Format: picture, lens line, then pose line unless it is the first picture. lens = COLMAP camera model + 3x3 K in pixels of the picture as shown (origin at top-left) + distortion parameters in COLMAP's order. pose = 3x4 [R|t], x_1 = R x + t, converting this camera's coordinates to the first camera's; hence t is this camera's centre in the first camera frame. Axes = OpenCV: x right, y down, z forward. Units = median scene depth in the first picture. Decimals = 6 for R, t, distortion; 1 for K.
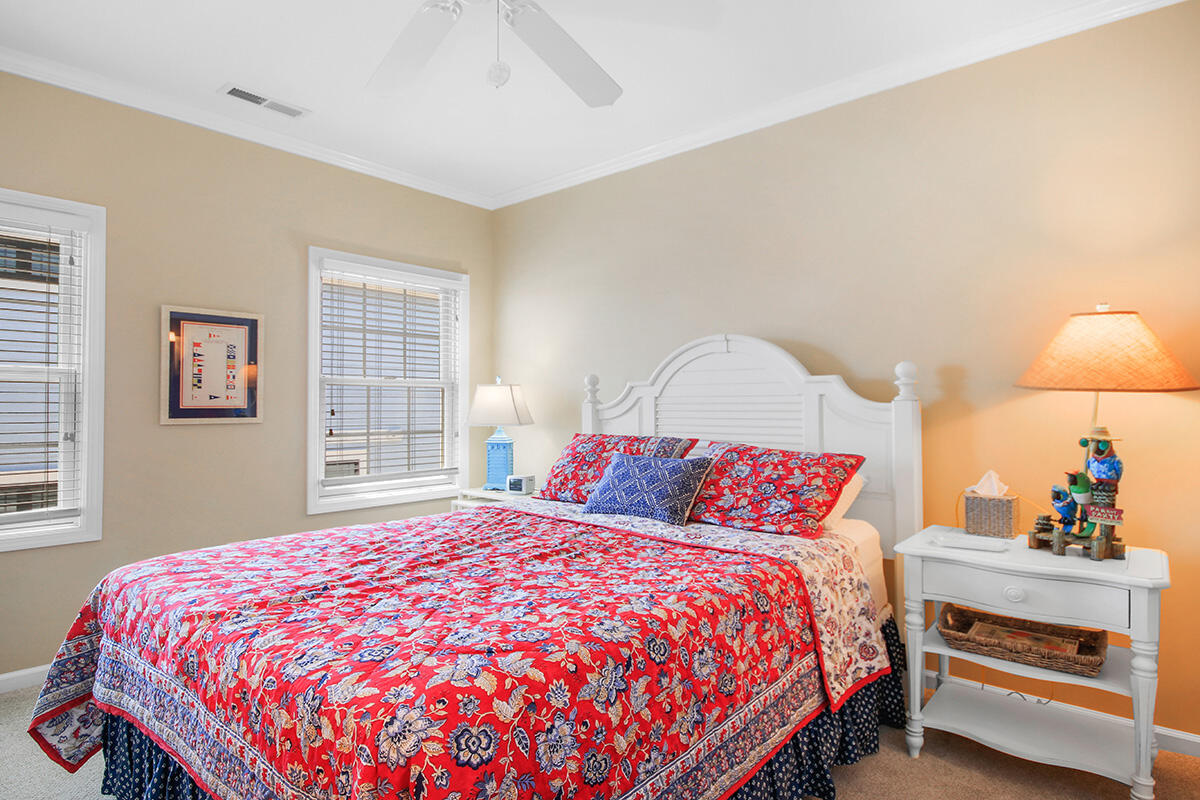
lens RADIAL K [[648.9, 0, 608.2], [0, 648.9, 402.3], [0, 0, 1]] dist [-0.003137, -0.000185]
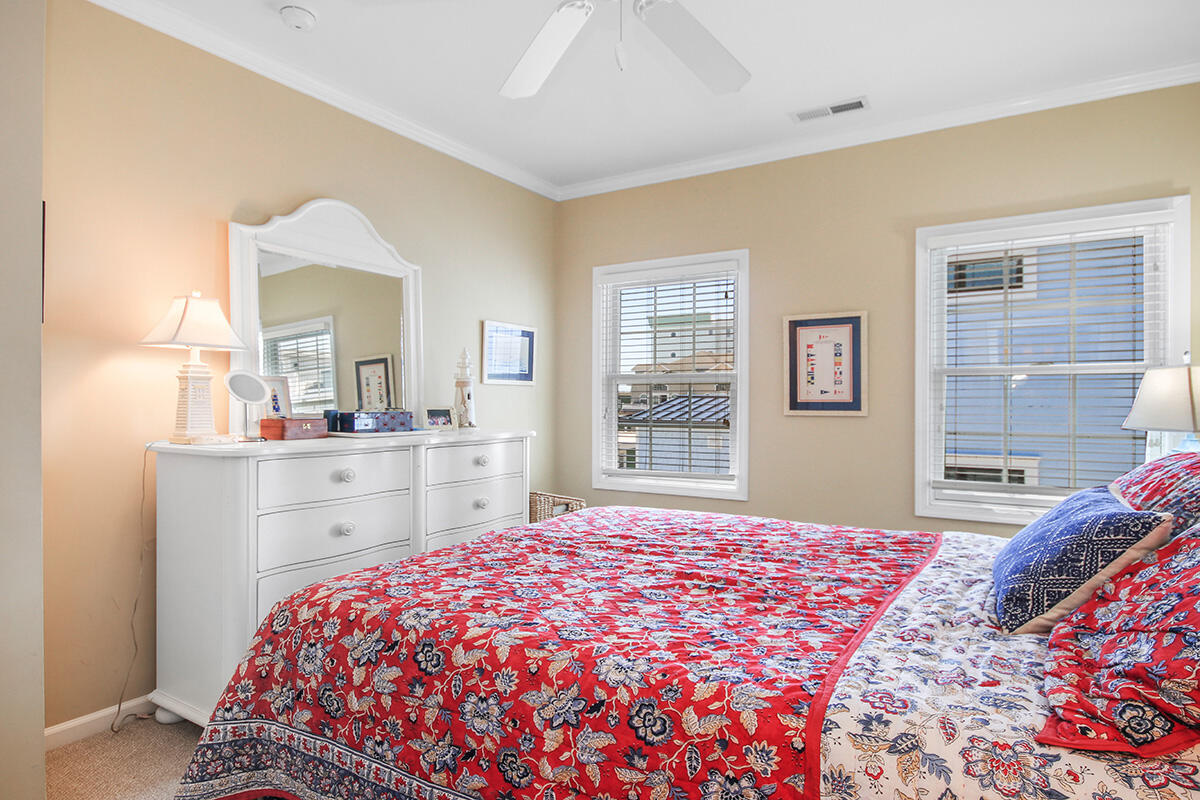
lens RADIAL K [[648.9, 0, 608.2], [0, 648.9, 402.3], [0, 0, 1]] dist [-0.003137, -0.000185]
pose [[0.178276, 0.003549, -0.983974, 0.853070], [0.005918, 0.999972, 0.004679, 0.004910], [0.983963, -0.006657, 0.178250, 0.882922]]
